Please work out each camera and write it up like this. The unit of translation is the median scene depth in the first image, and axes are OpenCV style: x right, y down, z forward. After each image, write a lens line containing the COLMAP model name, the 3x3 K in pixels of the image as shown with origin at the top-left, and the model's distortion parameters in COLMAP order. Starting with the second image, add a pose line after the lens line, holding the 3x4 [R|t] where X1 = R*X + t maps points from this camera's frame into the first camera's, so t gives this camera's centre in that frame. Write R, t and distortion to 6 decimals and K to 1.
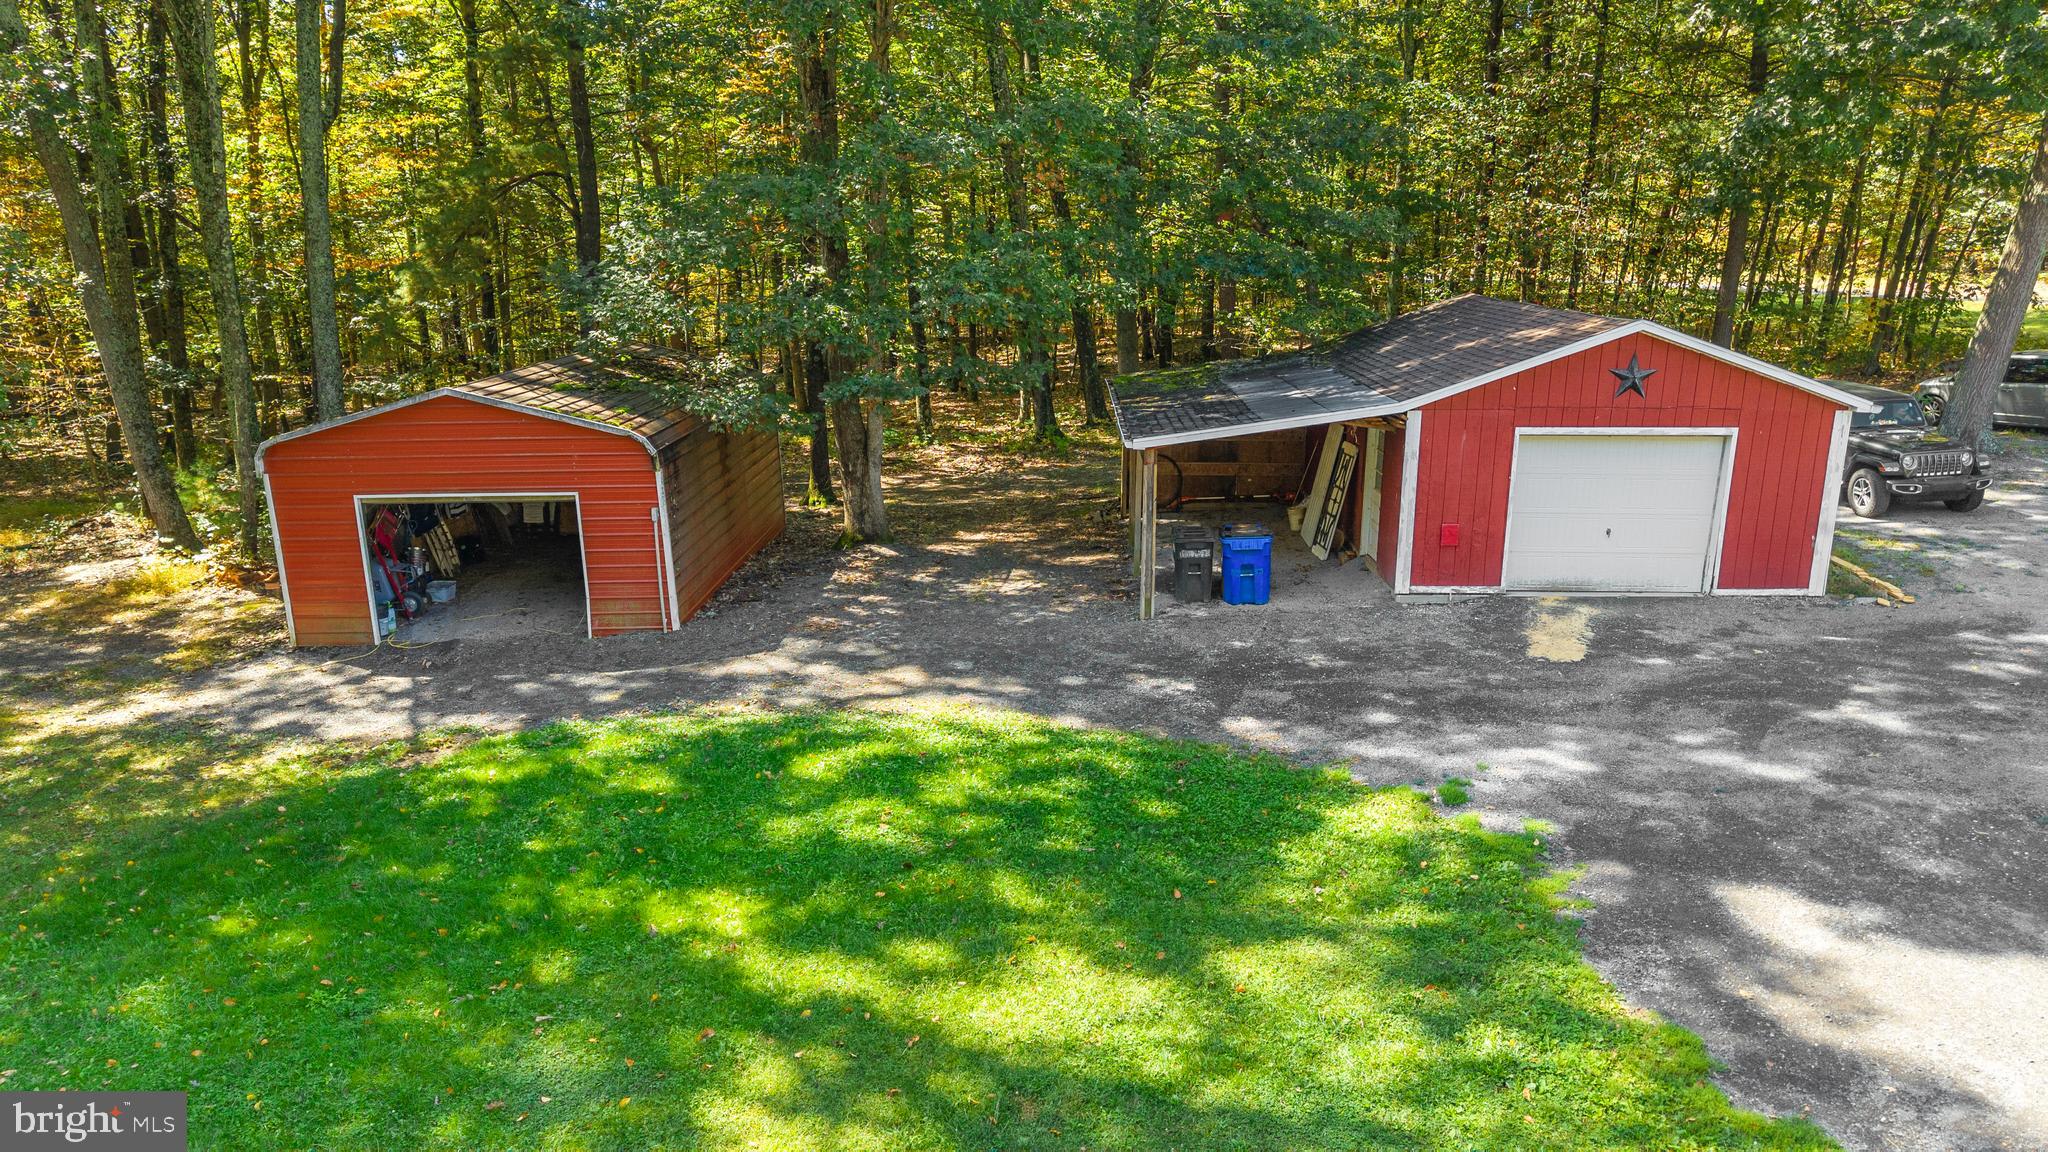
lens RADIAL K [[1356.8, 0, 1018.5], [0, 1356.8, 578.5], [0, 0, 1]] dist [0.029000, -0.008309]
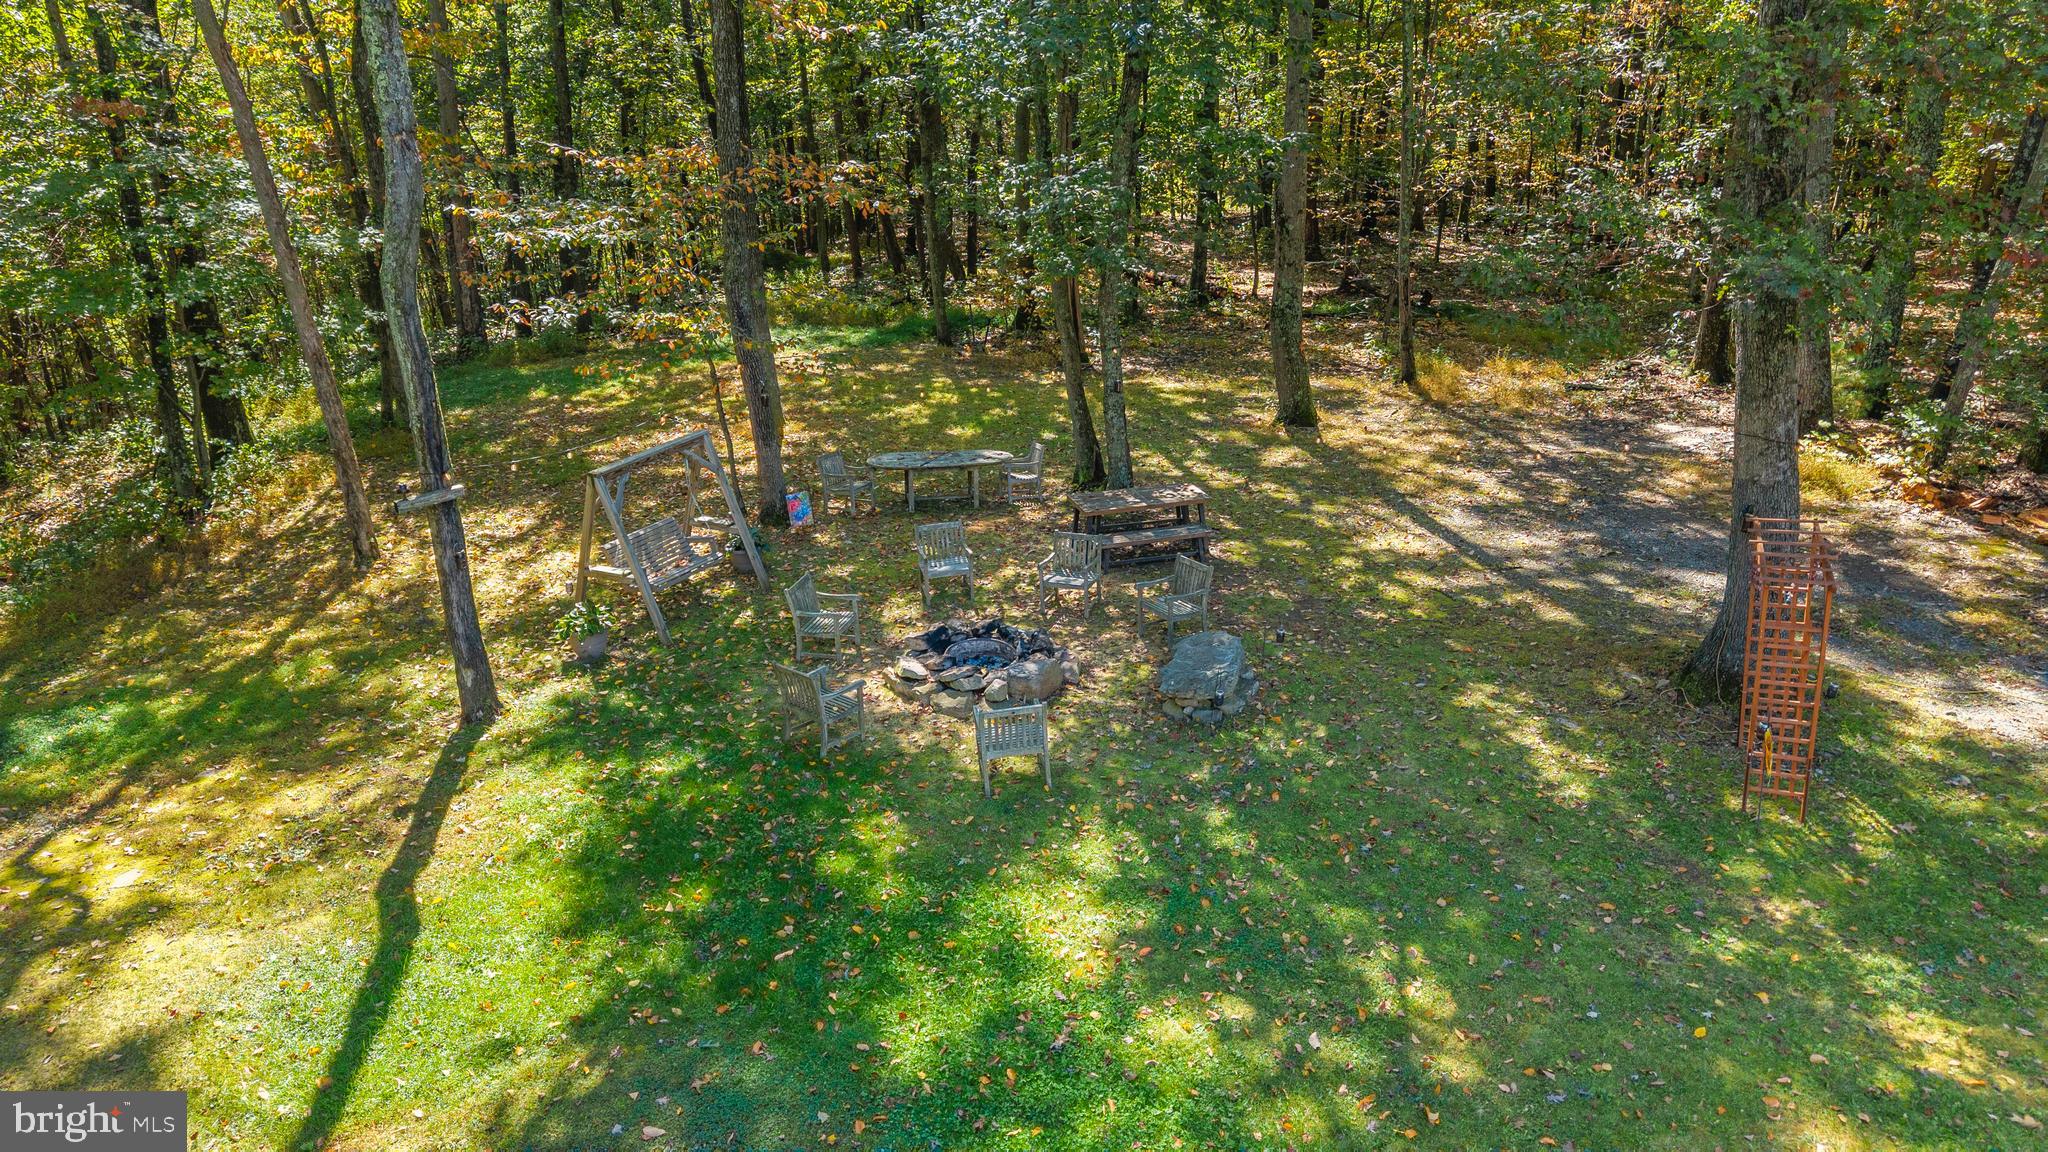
lens RADIAL K [[1356.8, 0, 1019.8], [0, 1356.8, 573.5], [0, 0, 1]] dist [0.029000, -0.008309]
pose [[0.698091, 0.266612, -0.664520, -0.627108], [-0.177010, 0.963543, 0.200631, -0.033878], [0.693784, -0.022432, 0.719834, 0.117636]]
